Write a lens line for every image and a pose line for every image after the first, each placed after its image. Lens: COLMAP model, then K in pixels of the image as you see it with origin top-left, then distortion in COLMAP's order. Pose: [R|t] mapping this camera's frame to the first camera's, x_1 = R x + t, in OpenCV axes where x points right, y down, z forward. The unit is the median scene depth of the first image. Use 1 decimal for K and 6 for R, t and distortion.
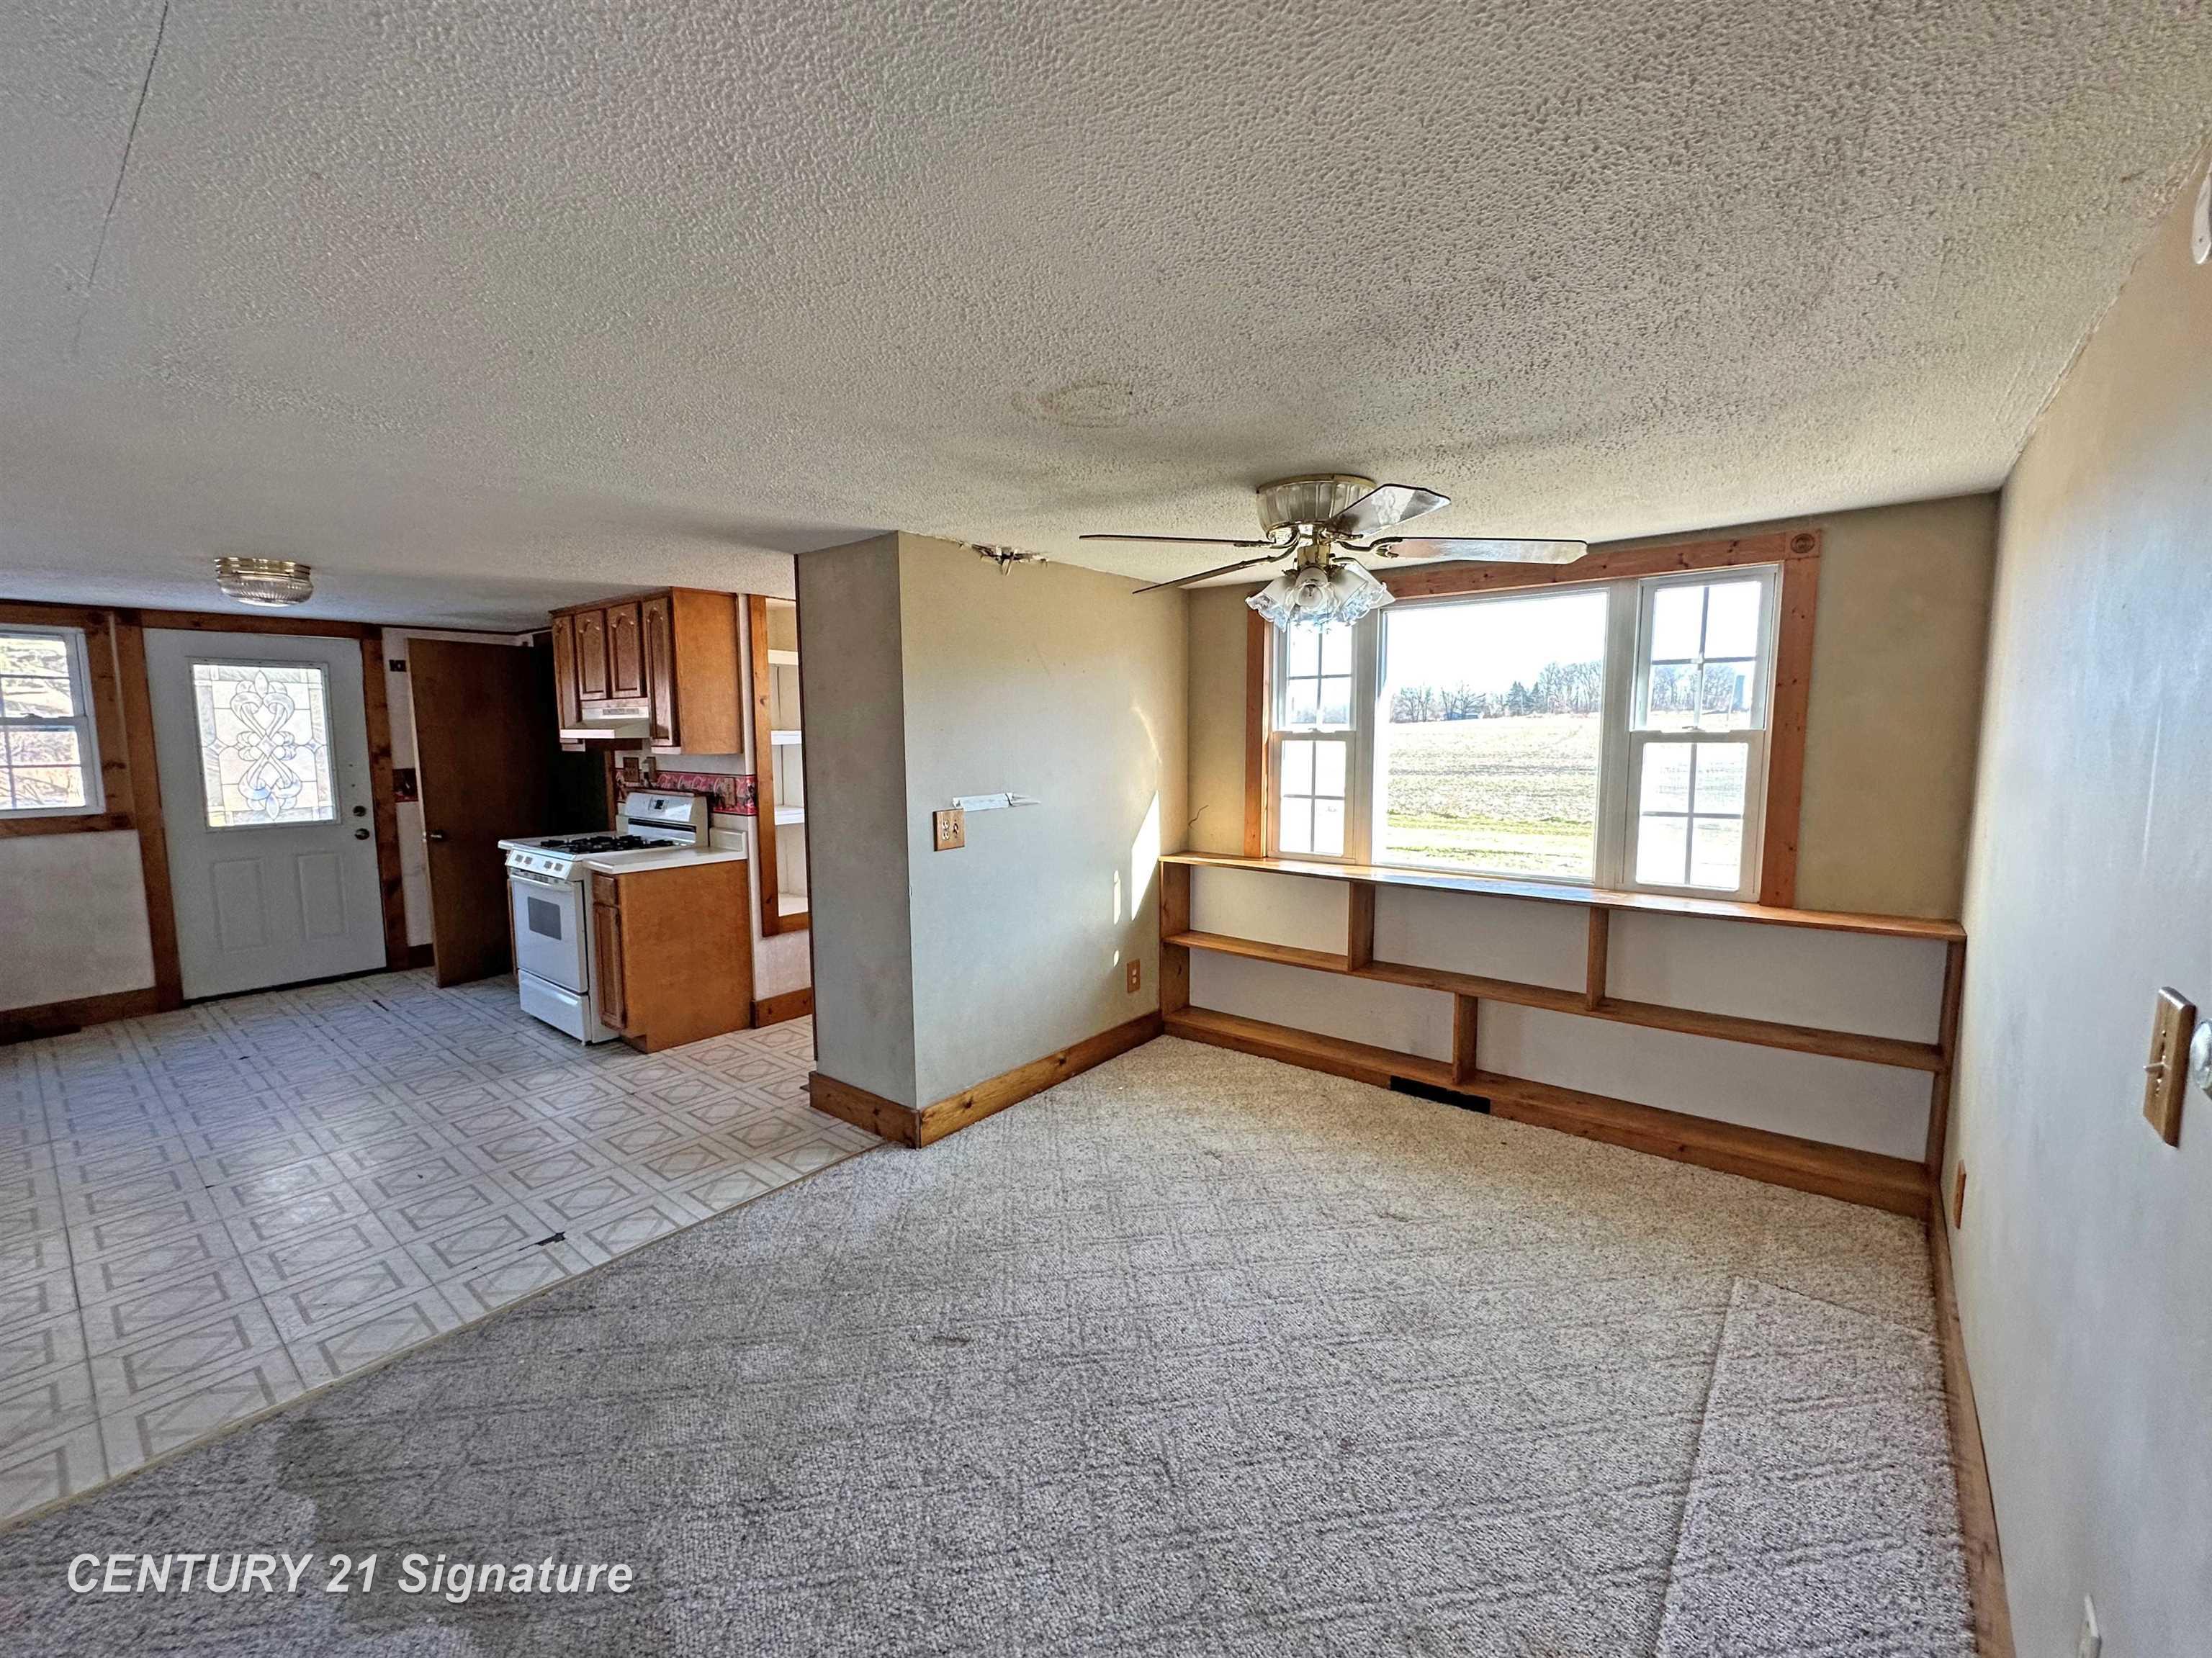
lens RADIAL K [[912.6, 0, 1105.9], [0, 912.6, 828.3], [0, 0, 1]] dist [-0.002092, -0.000743]
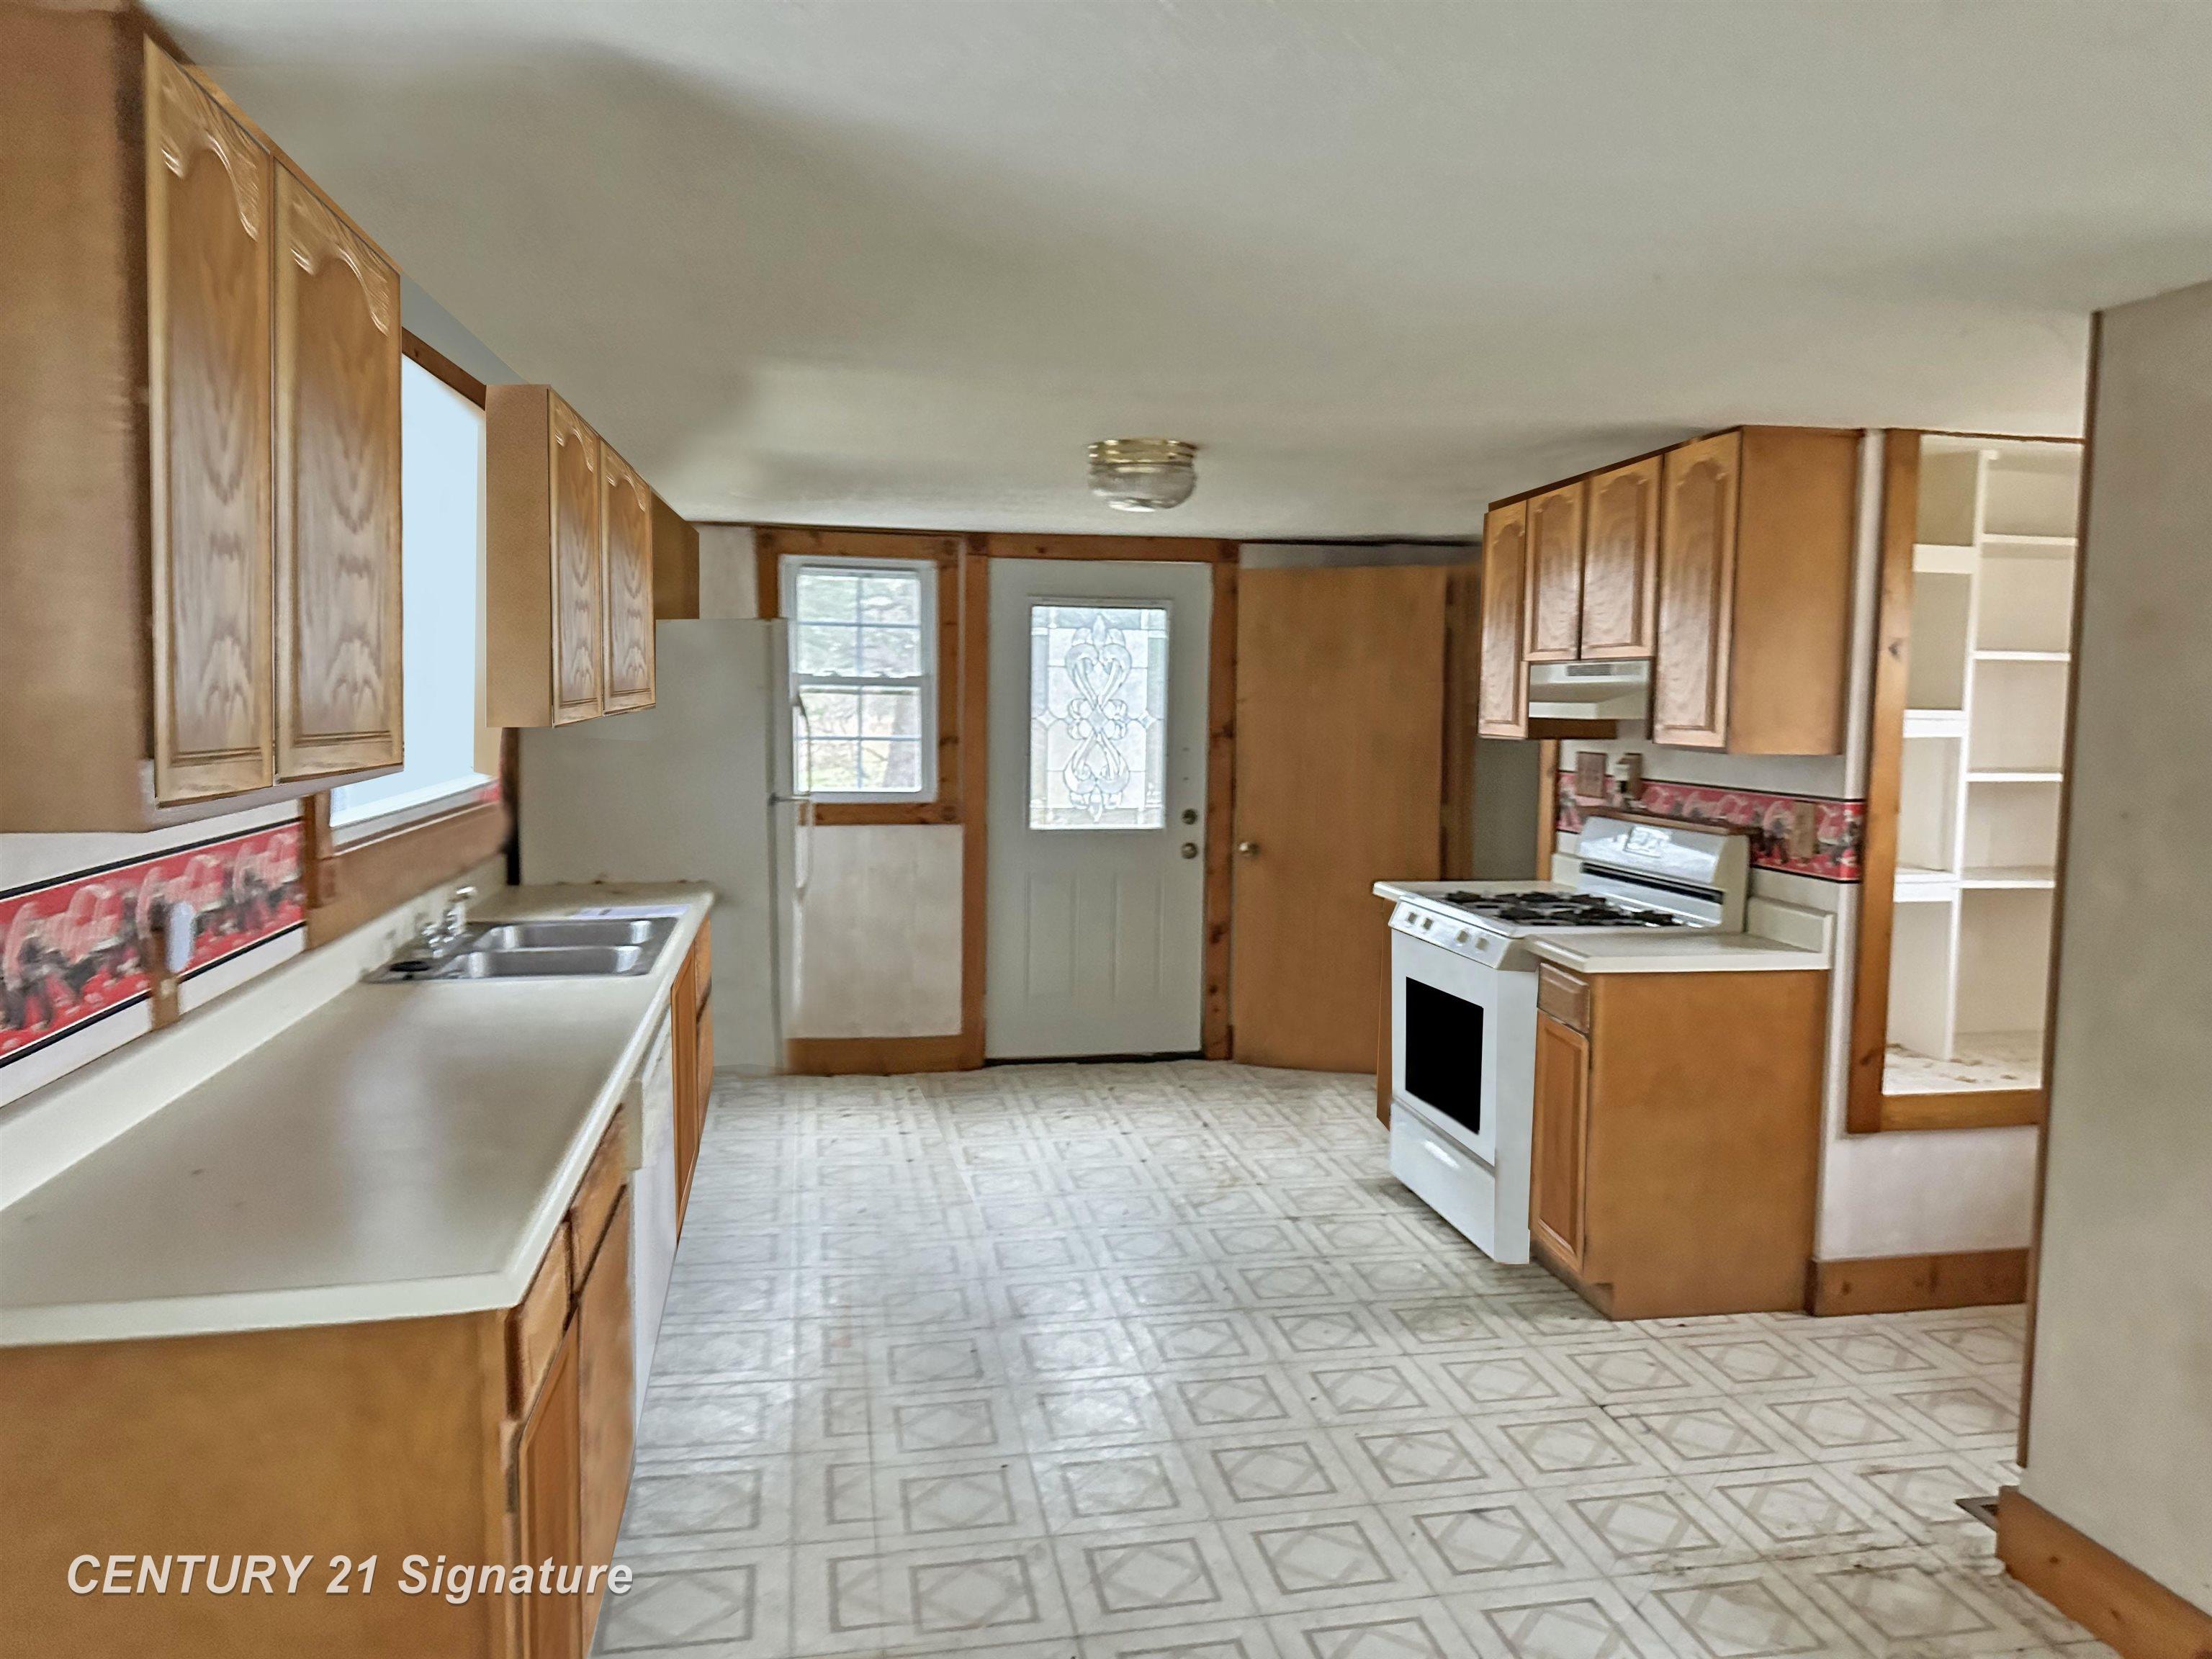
lens RADIAL K [[1572.4, 0, 1110.3], [0, 1572.4, 824.4], [0, 0, 1]] dist [0.000319, -0.004442]
pose [[0.757107, 0.065730, -0.649976, -0.139086], [-0.086388, 0.996262, 0.000123, -0.010926], [0.647554, 0.056057, 0.759955, 0.099409]]
